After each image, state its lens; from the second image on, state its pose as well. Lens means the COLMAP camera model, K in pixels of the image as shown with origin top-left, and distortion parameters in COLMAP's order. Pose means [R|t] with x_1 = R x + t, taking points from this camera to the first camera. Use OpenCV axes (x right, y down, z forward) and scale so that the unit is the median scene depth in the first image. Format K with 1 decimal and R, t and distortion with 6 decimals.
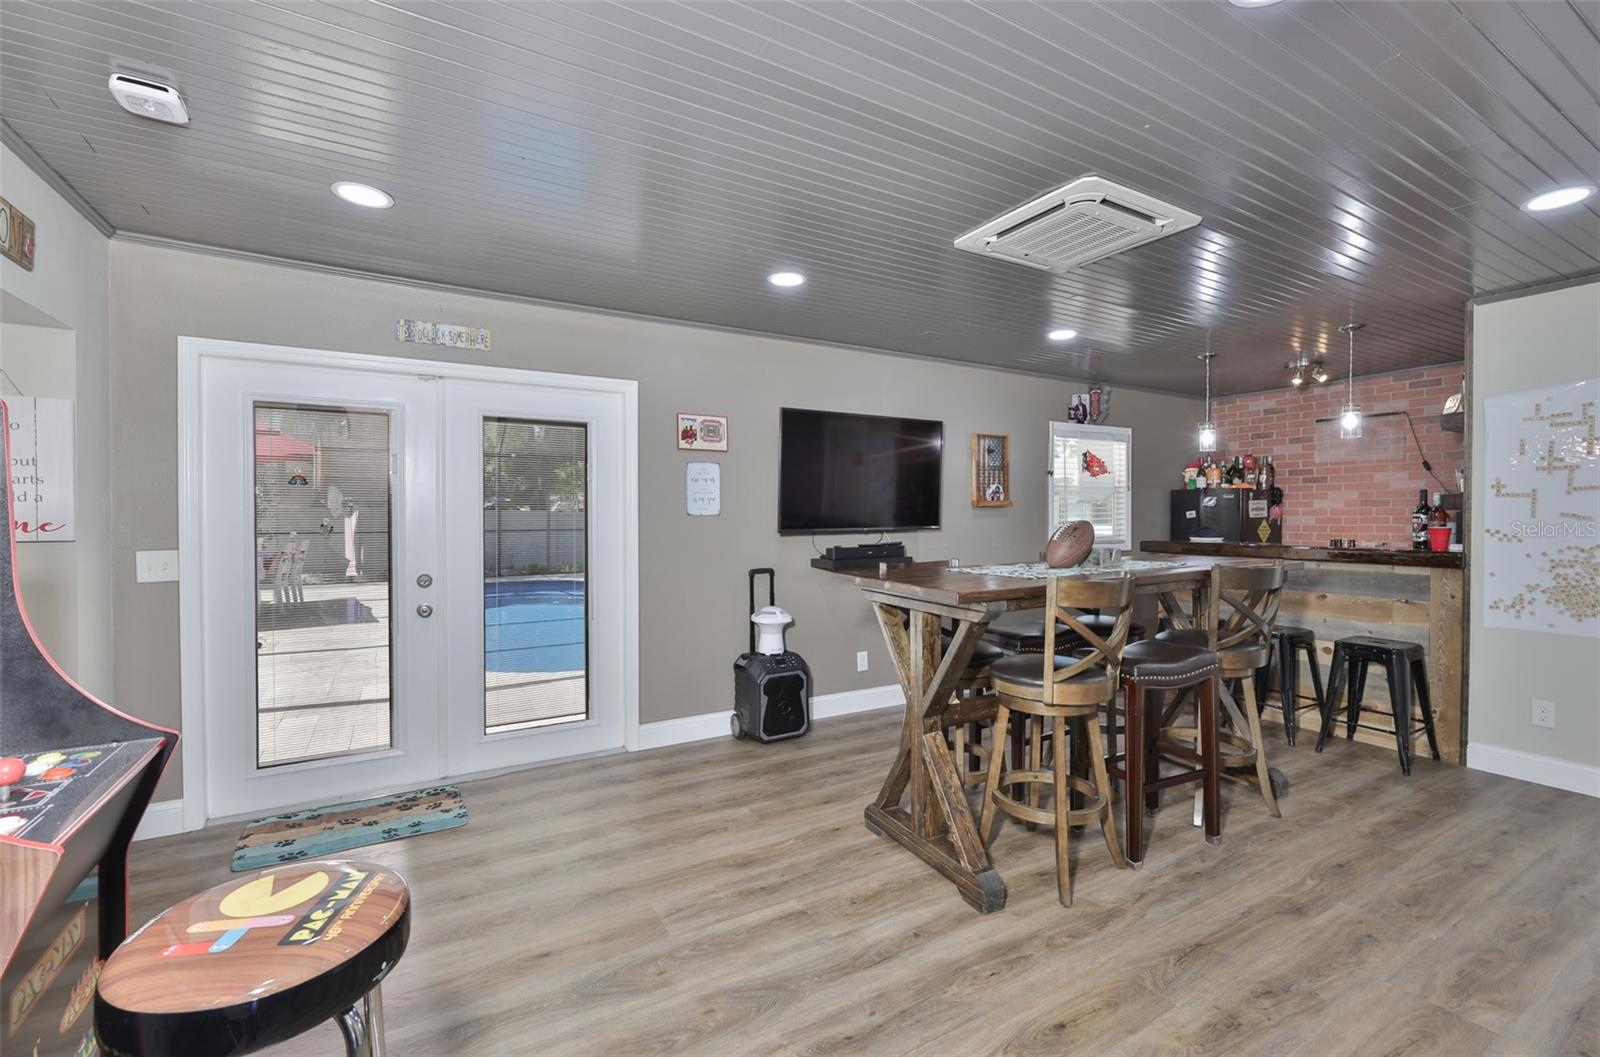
lens RADIAL K [[697.8, 0, 797.3], [0, 697.8, 522.4], [0, 0, 1]] dist [-0.001119, 0.000245]
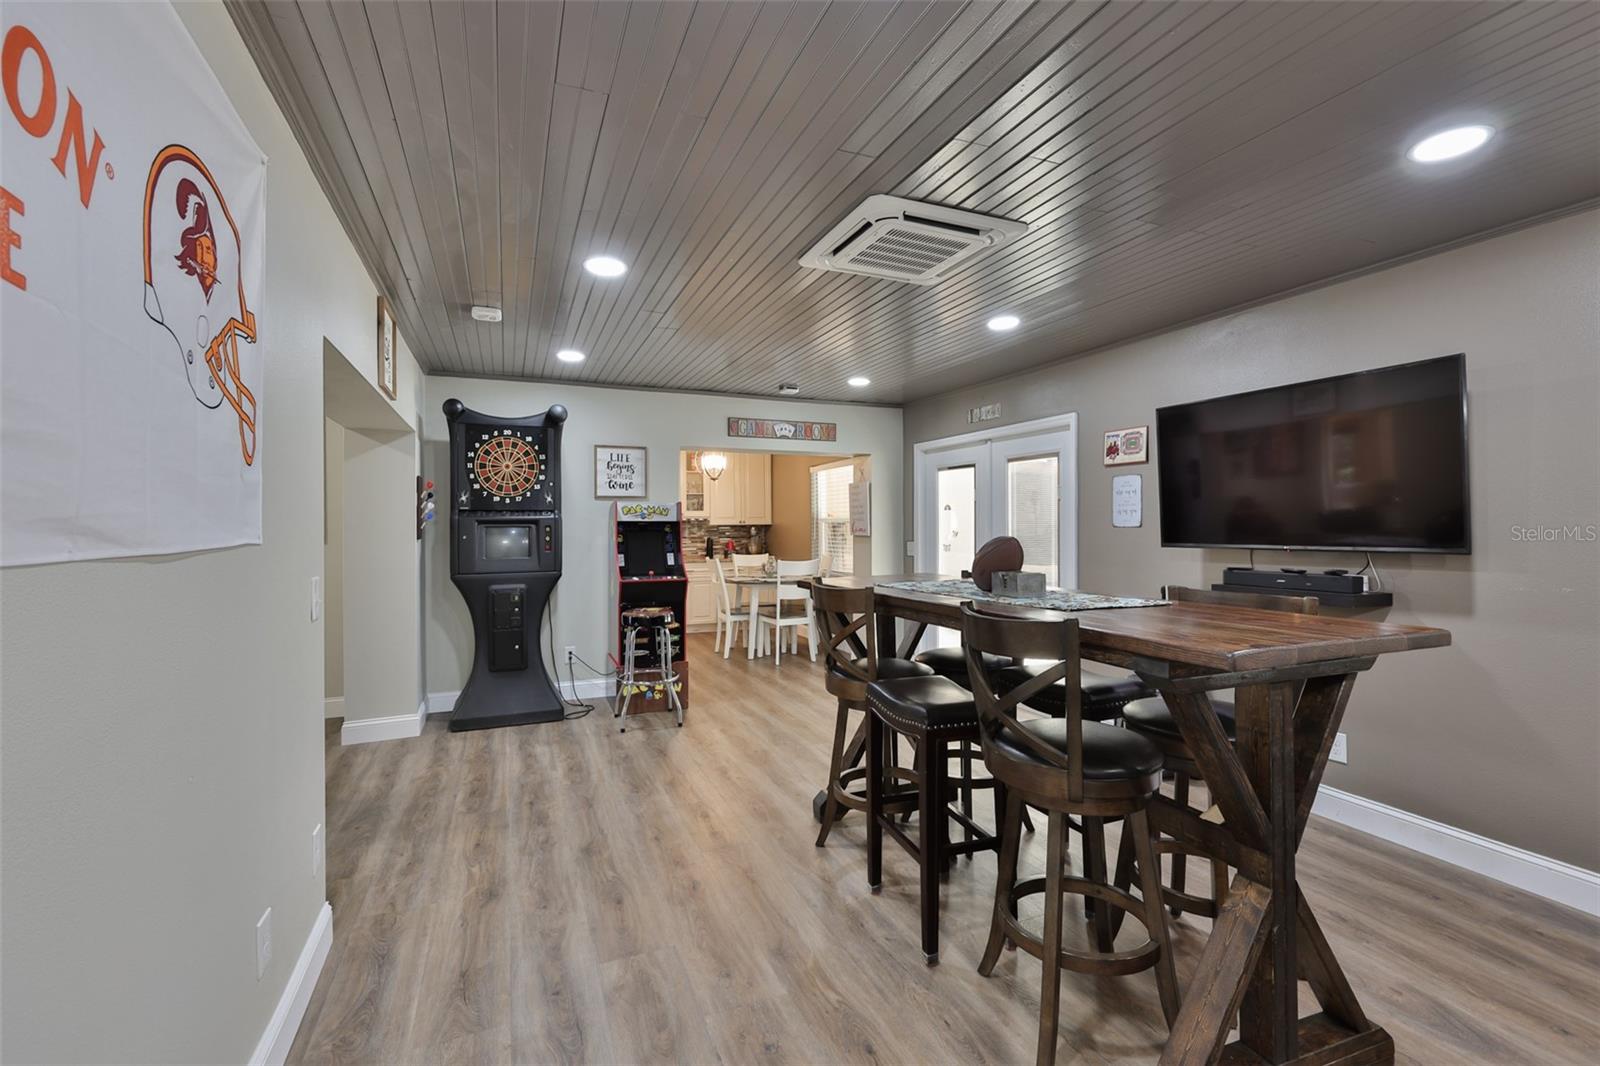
lens RADIAL K [[693.5, 0, 794.8], [0, 693.5, 531.1], [0, 0, 1]] dist [-0.003237, -0.000056]
pose [[-0.138598, 0.018363, -0.990178, 0.934774], [-0.004959, 0.999803, 0.019236, -0.020682], [0.990336, 0.007576, -0.138479, 0.653845]]
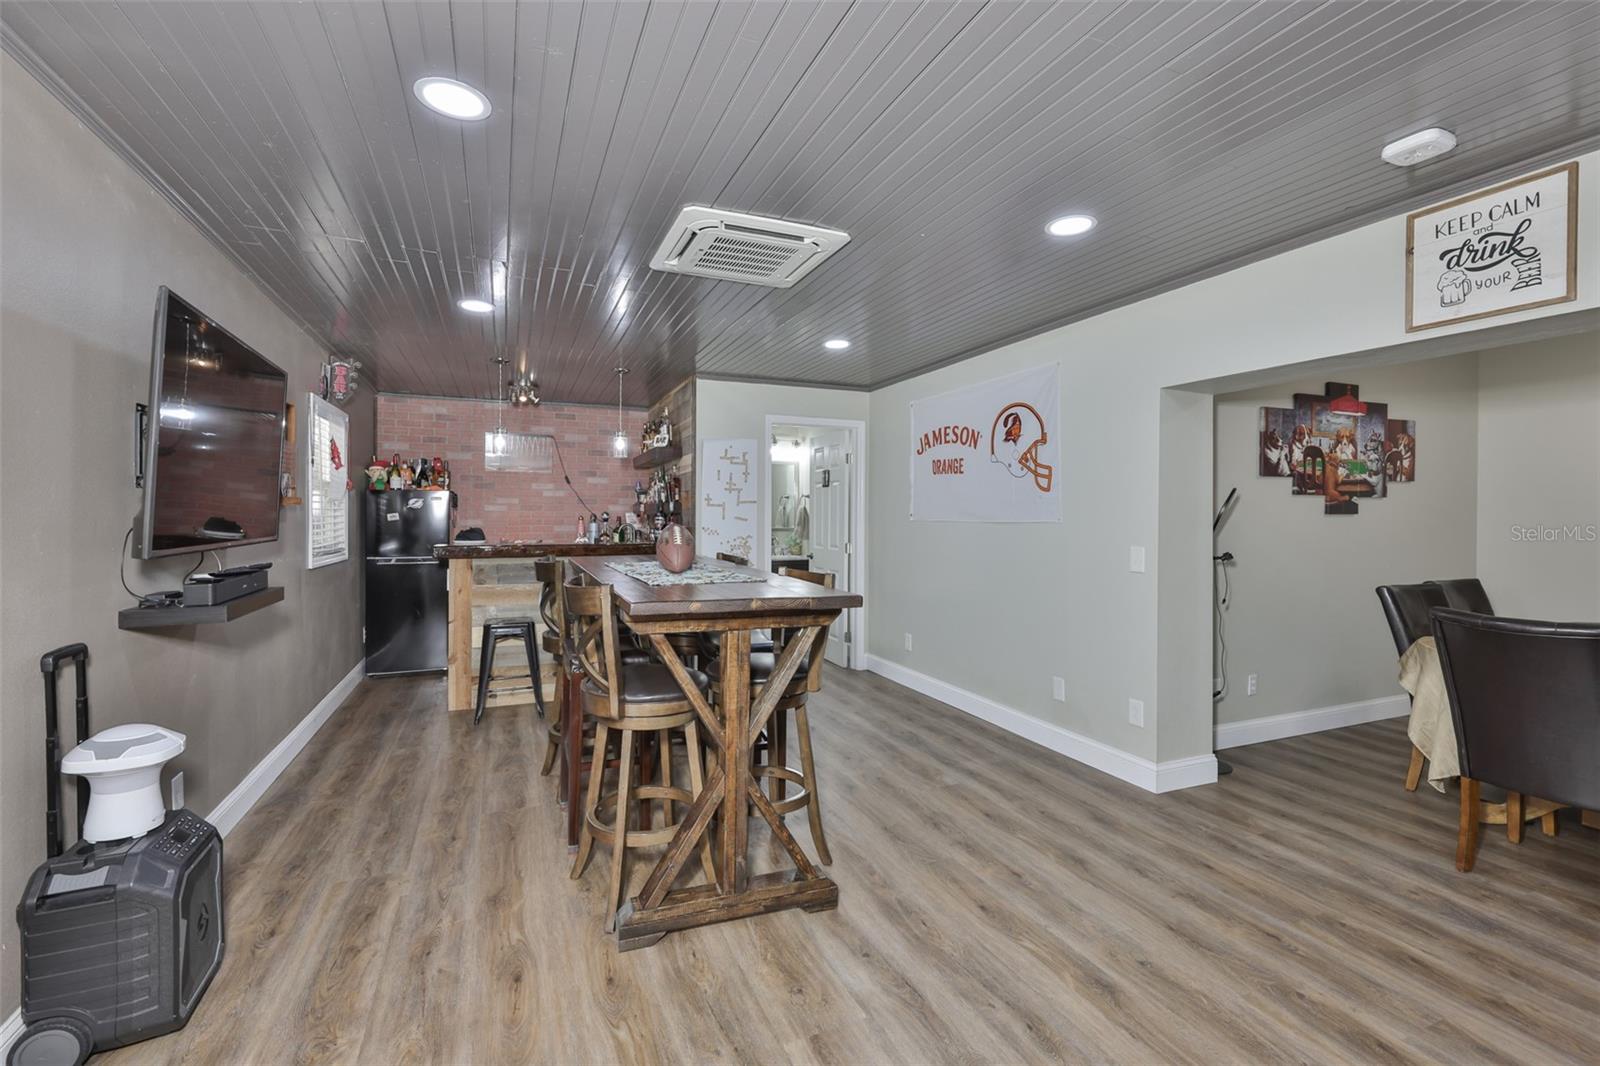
lens RADIAL K [[693.5, 0, 805.0], [0, 693.5, 517.5], [0, 0, 1]] dist [-0.003237, -0.000056]
pose [[0.113673, -0.001553, 0.993517, -0.428202], [0.009747, 0.999952, 0.000448, -0.008481], [-0.993470, 0.009633, 0.113683, 0.526203]]
